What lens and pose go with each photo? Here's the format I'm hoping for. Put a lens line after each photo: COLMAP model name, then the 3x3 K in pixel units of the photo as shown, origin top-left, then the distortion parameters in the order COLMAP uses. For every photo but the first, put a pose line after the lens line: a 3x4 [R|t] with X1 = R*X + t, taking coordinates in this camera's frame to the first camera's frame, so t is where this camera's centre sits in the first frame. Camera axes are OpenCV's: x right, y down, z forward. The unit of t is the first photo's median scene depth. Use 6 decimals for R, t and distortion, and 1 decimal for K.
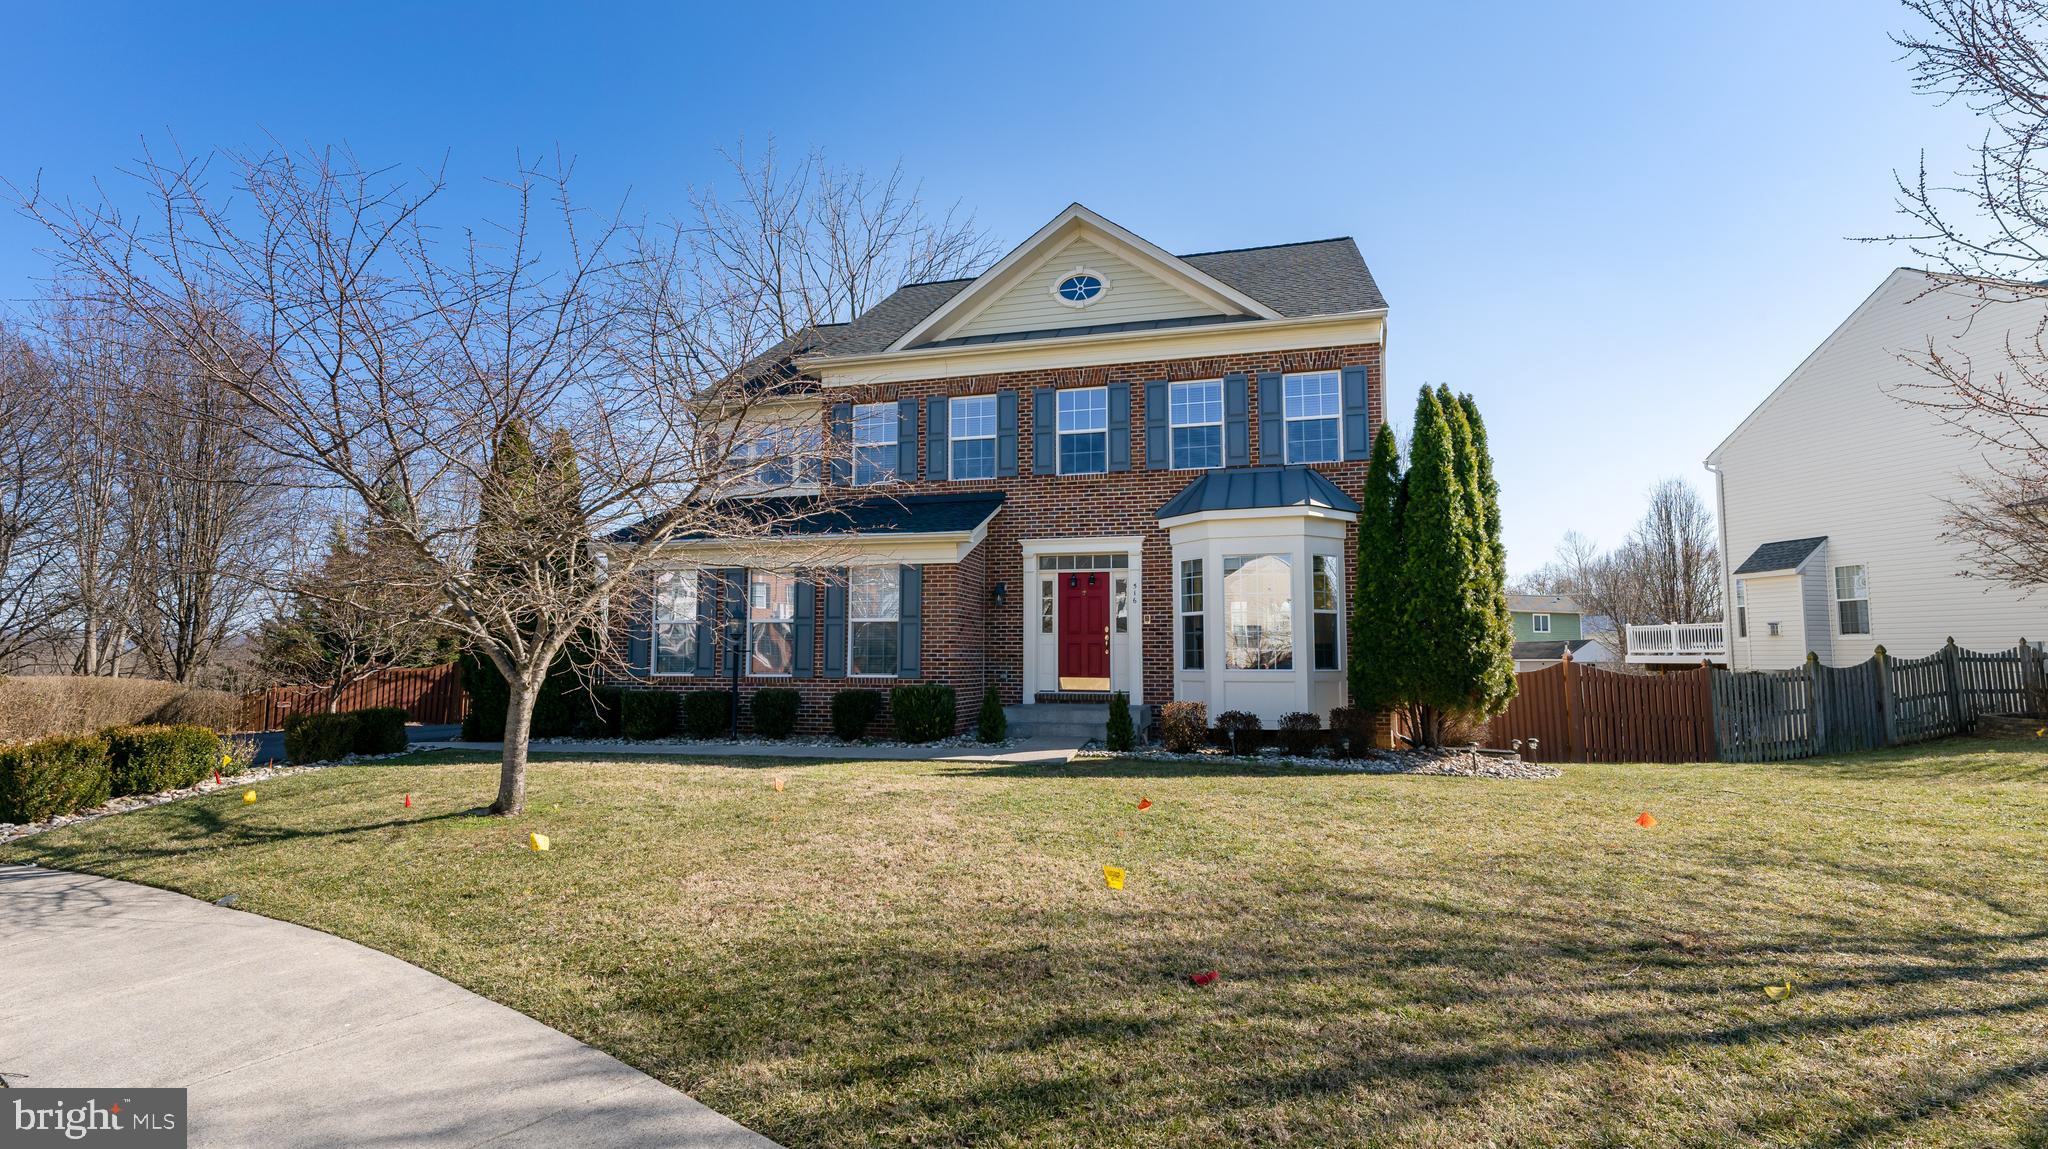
lens RADIAL K [[928.5, 0, 1018.7], [0, 928.5, 580.5], [0, 0, 1]] dist [0.000512, -0.000227]
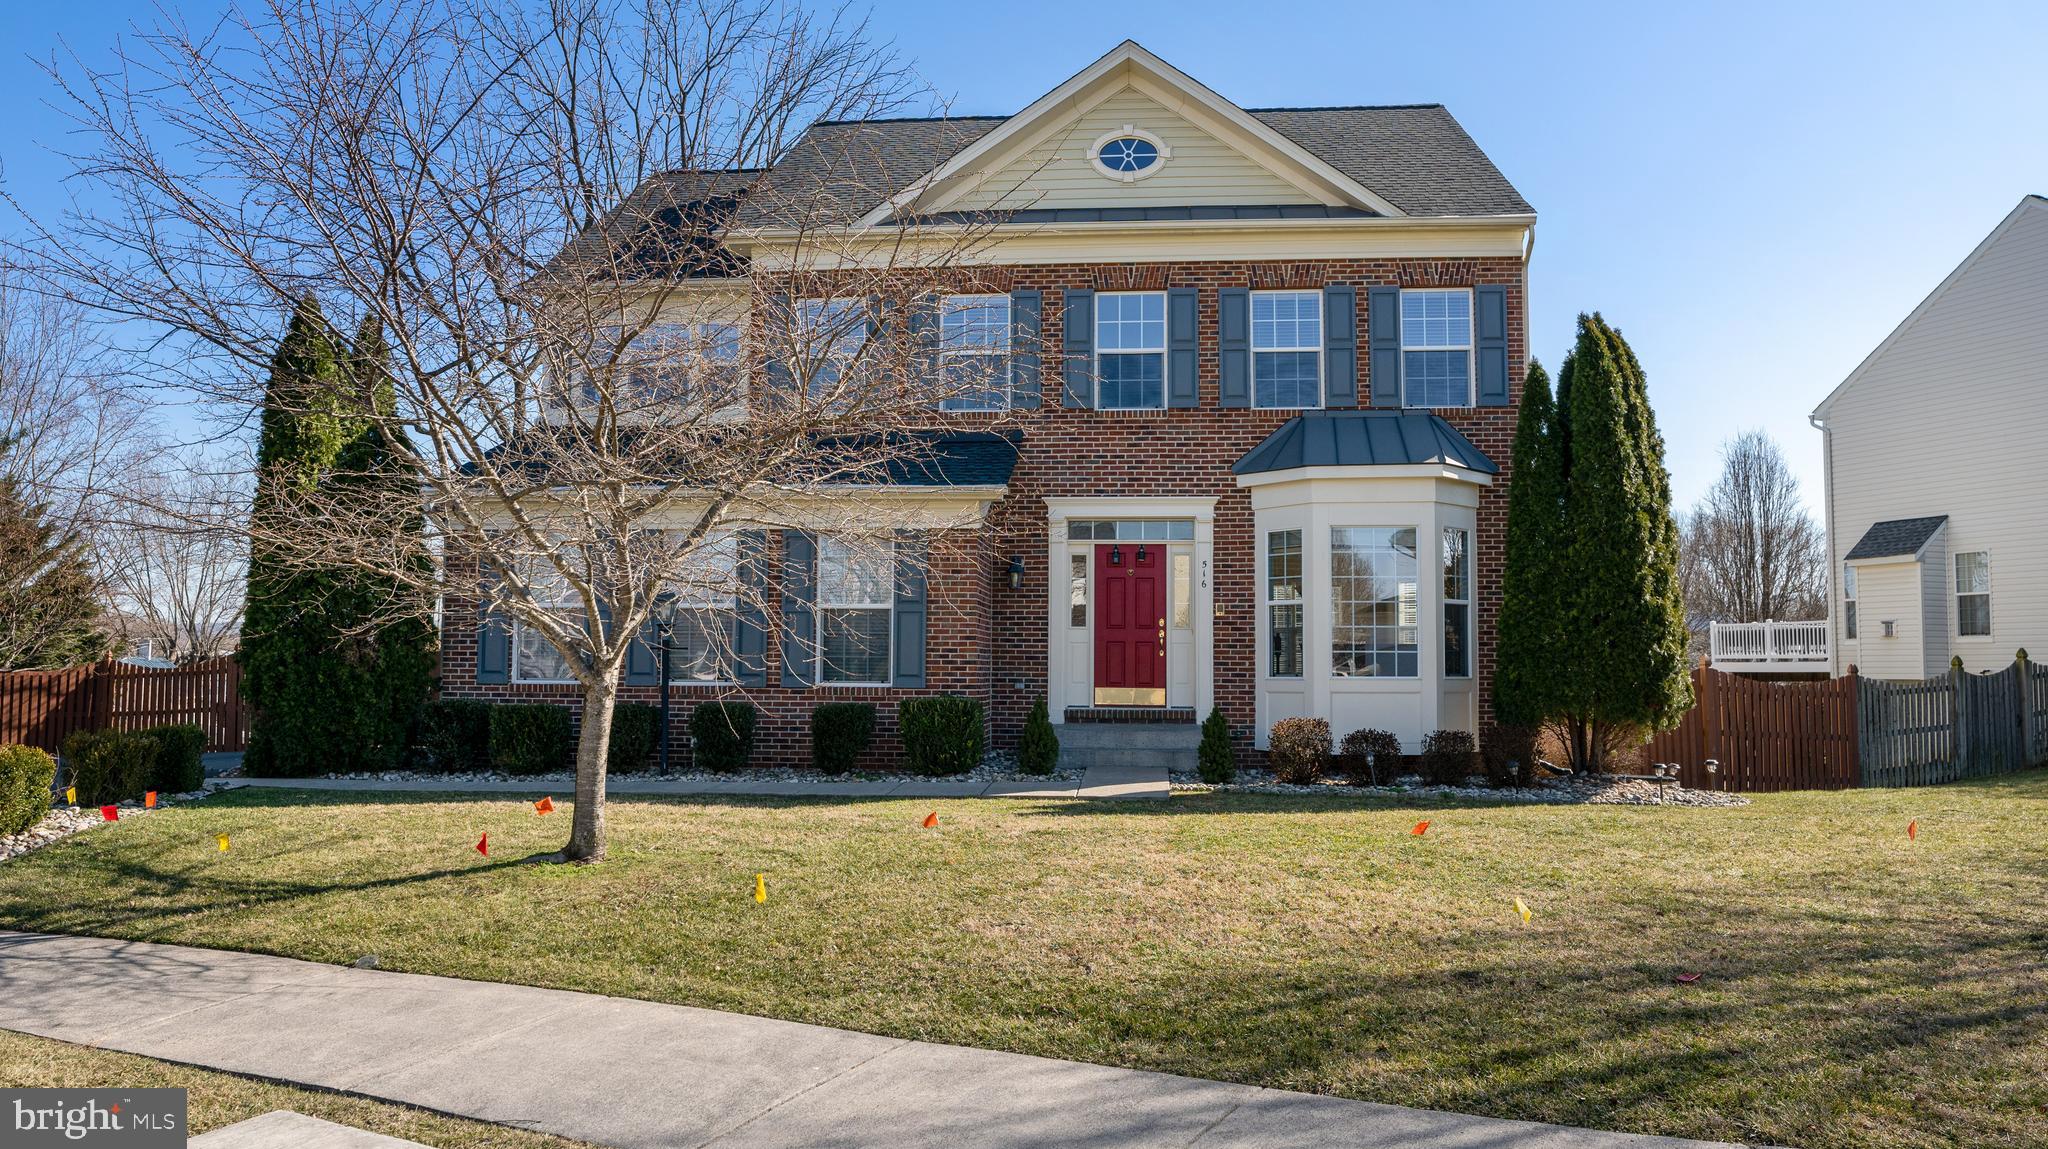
lens RADIAL K [[1412.4, 0, 1011.5], [0, 1412.4, 580.2], [0, 0, 1]] dist [-0.071058, 0.012868]
pose [[0.986840, 0.013721, 0.161116, -0.206318], [-0.017176, 0.999651, 0.020068, -0.001277], [-0.160785, -0.022571, 0.986731, -0.083435]]
